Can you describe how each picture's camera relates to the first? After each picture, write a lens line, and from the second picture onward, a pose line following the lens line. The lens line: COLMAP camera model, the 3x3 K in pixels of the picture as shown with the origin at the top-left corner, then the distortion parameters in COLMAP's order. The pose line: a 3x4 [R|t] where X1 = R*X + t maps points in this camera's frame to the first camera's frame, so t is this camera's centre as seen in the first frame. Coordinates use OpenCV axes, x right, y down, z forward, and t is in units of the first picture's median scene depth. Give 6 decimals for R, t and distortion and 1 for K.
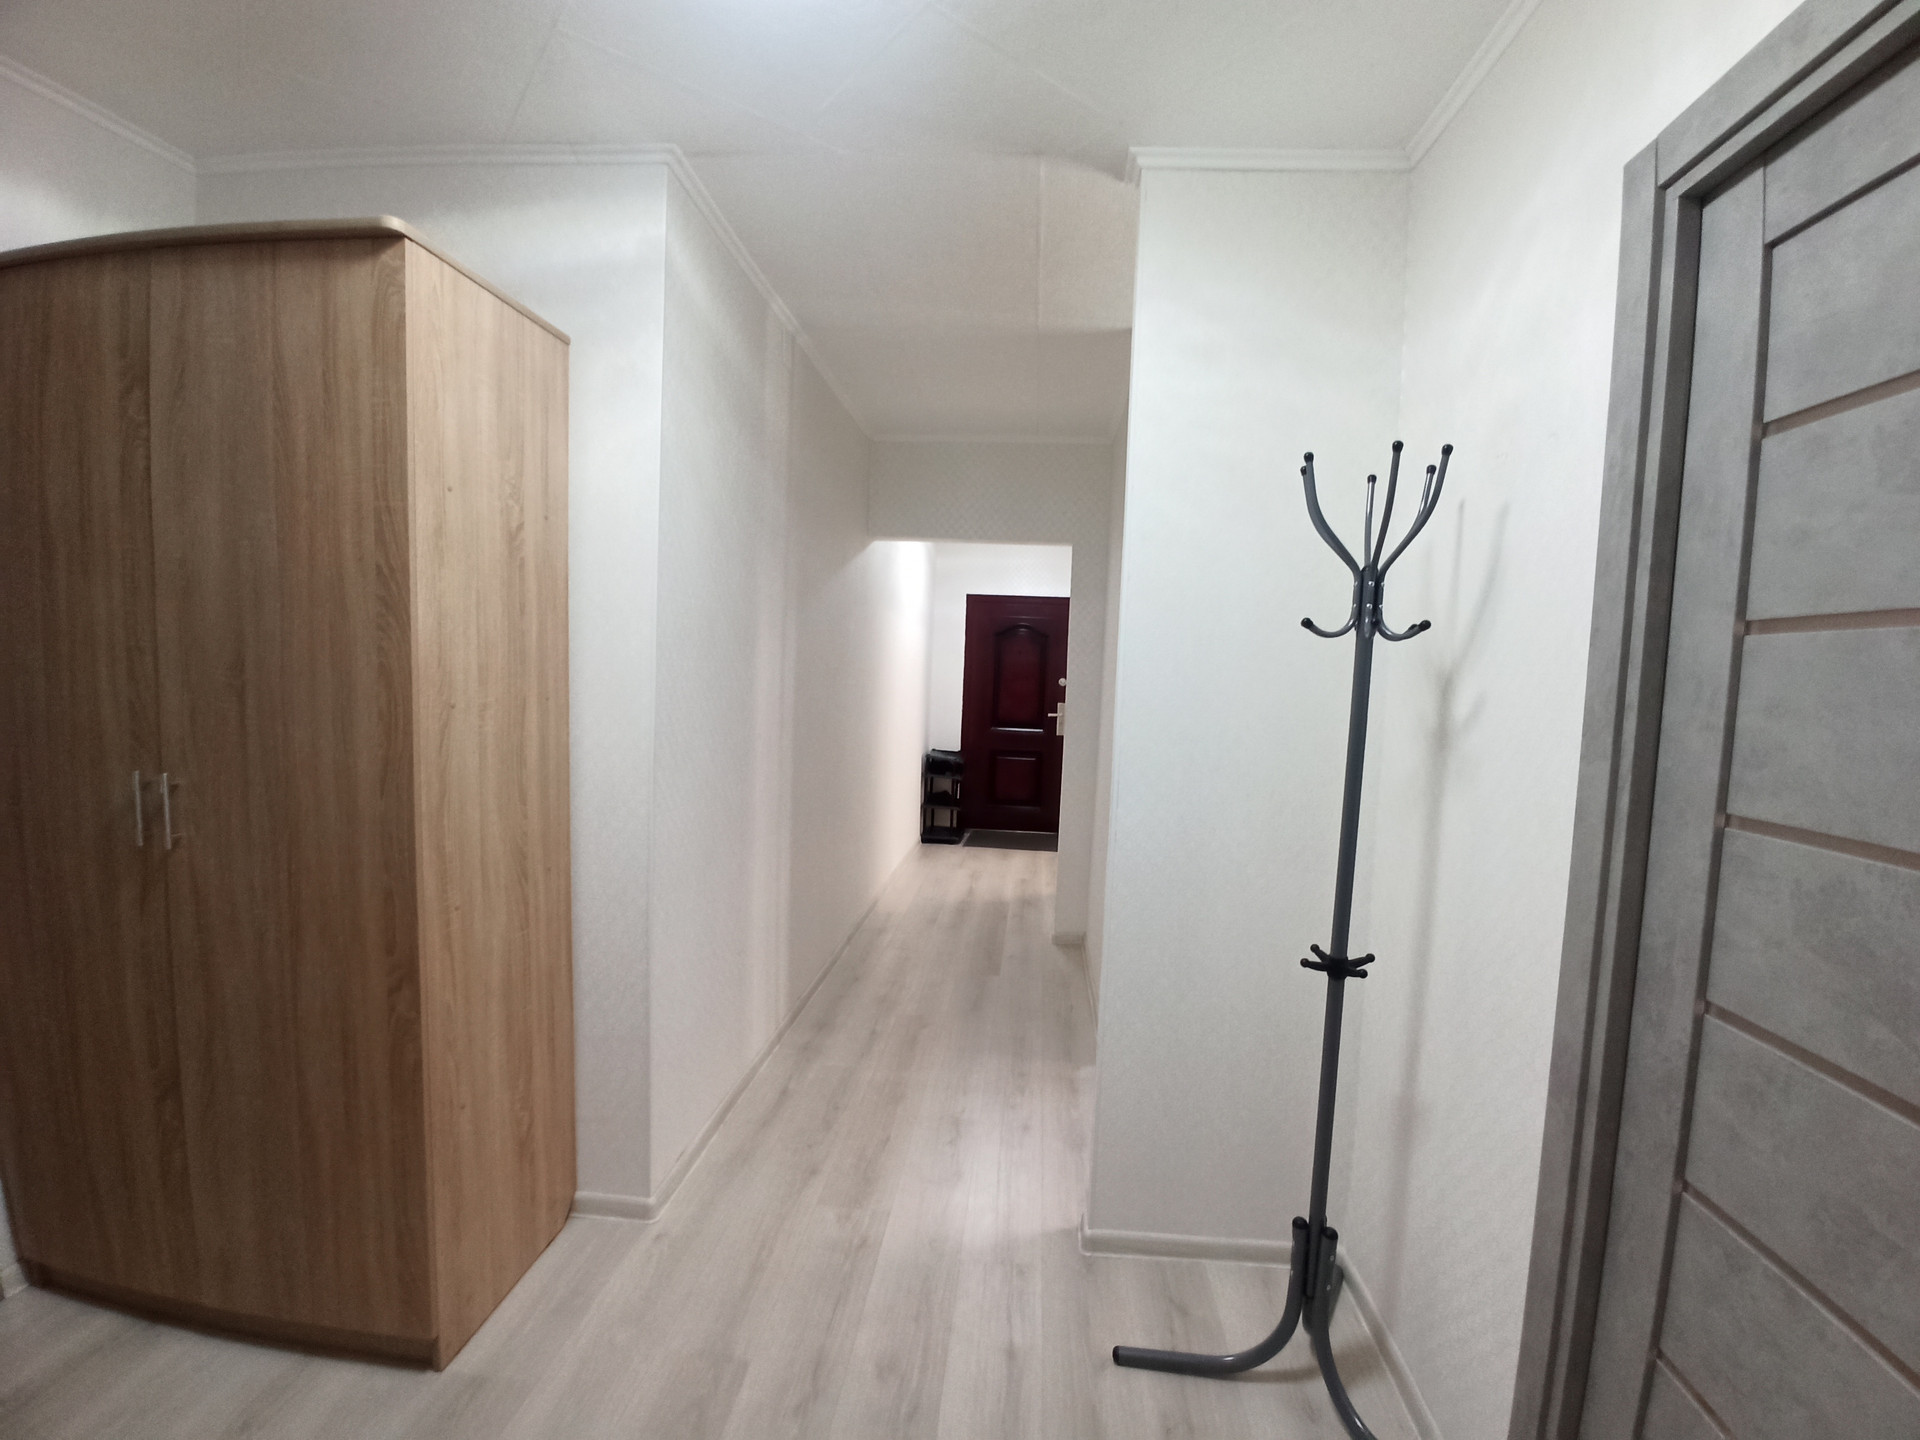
lens RADIAL K [[867.0, 0, 973.3], [0, 867.0, 735.8], [0, 0, 1]] dist [-0.052734, 0.017186]
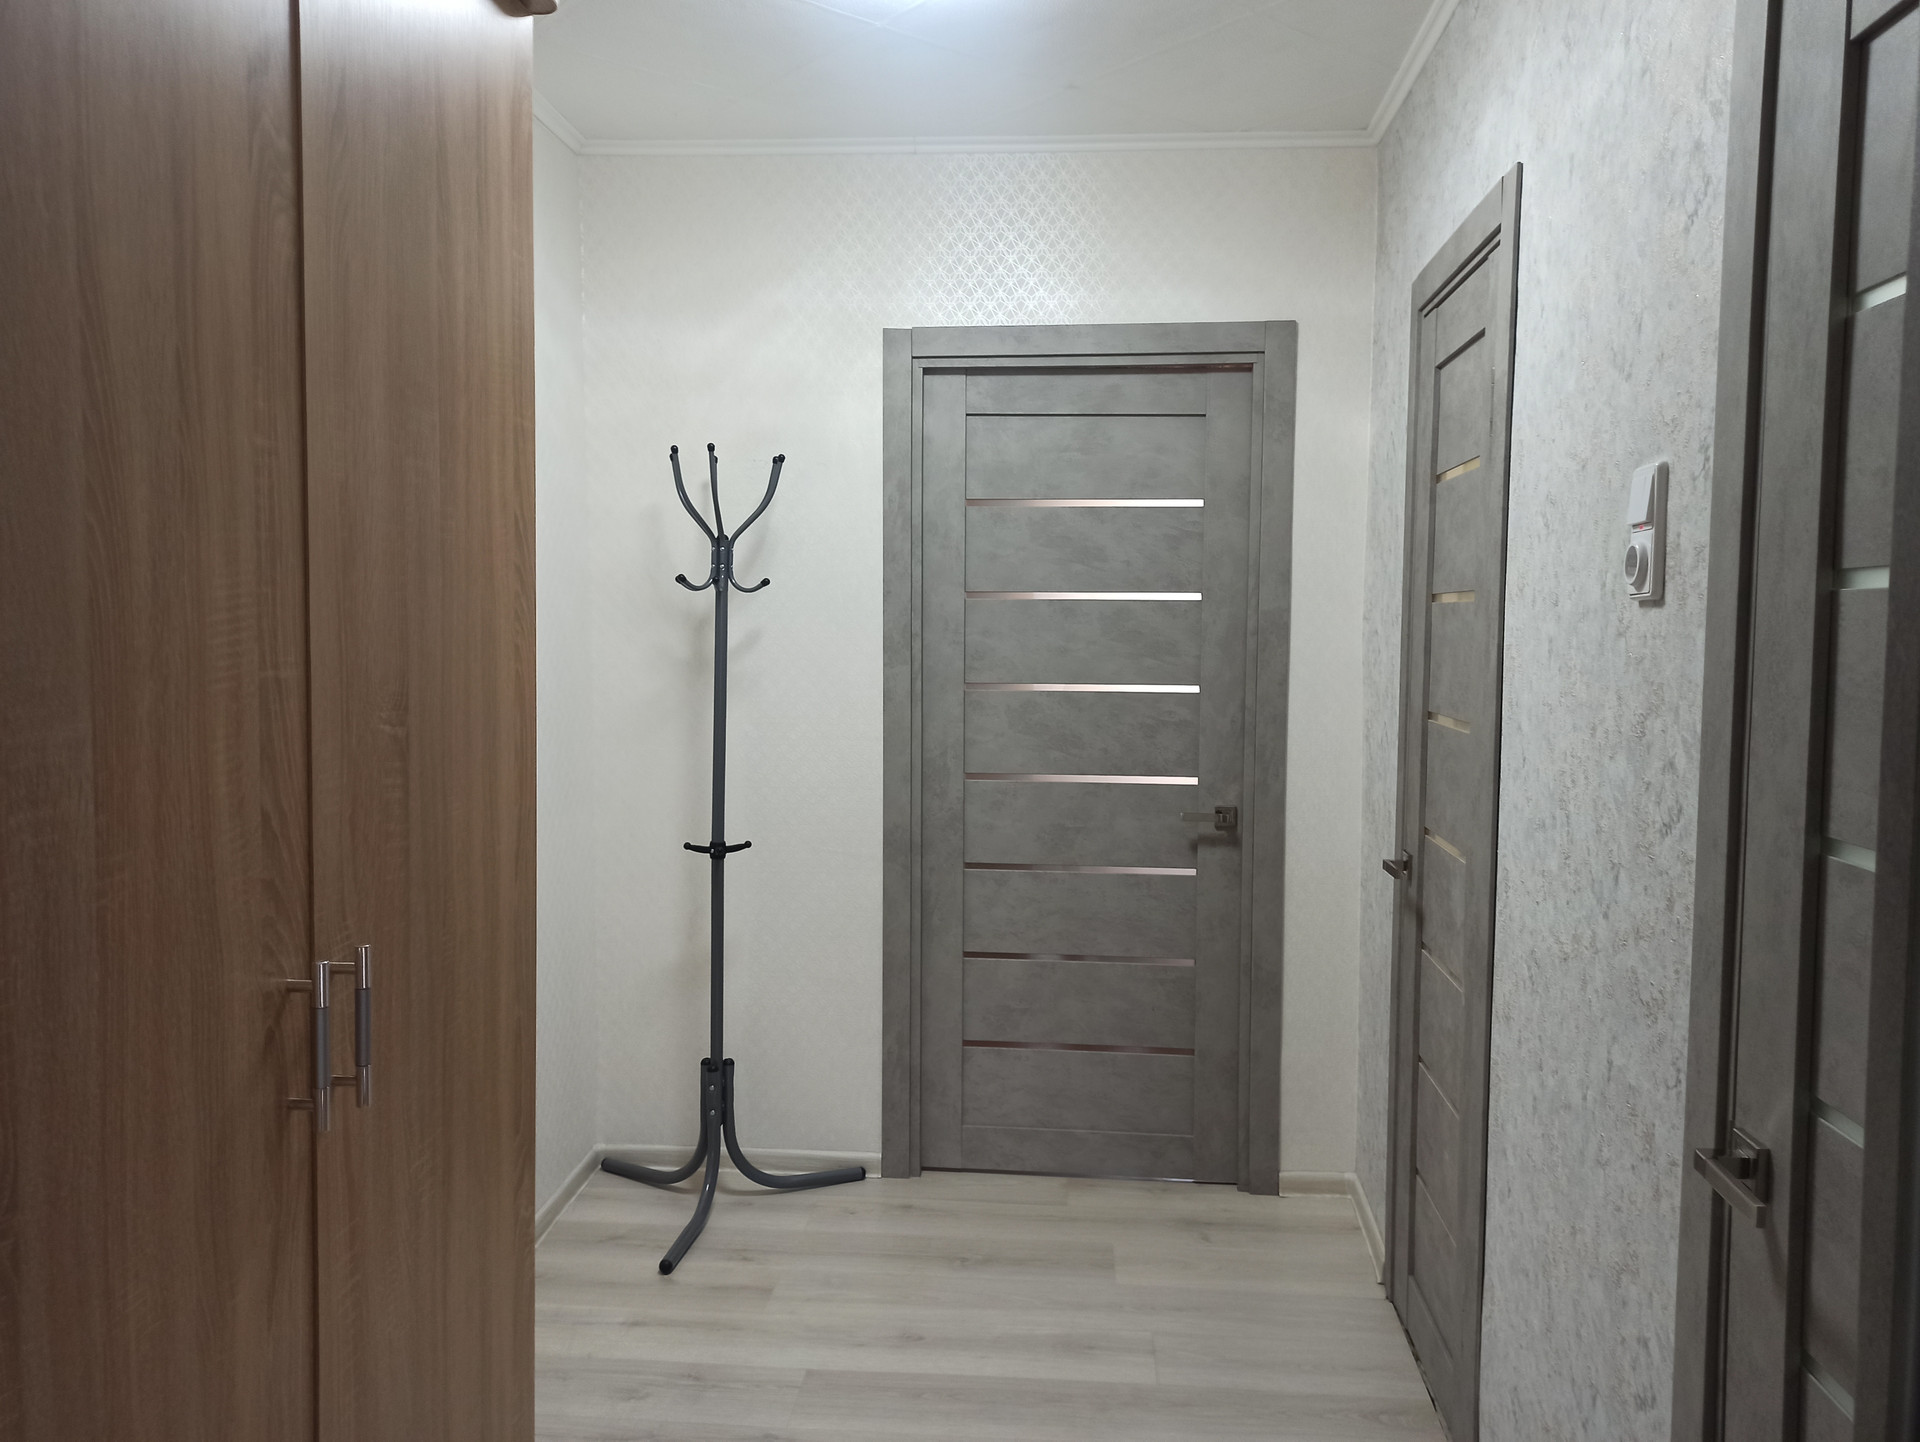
lens RADIAL K [[1400.4, 0, 964.6], [0, 1400.4, 722.7], [0, 0, 1]] dist [0.075538, -0.100523]
pose [[0.007780, -0.118885, 0.992878, -0.618901], [0.066359, 0.990780, 0.118113, -0.053120], [-0.997765, 0.064968, 0.015597, 0.226304]]
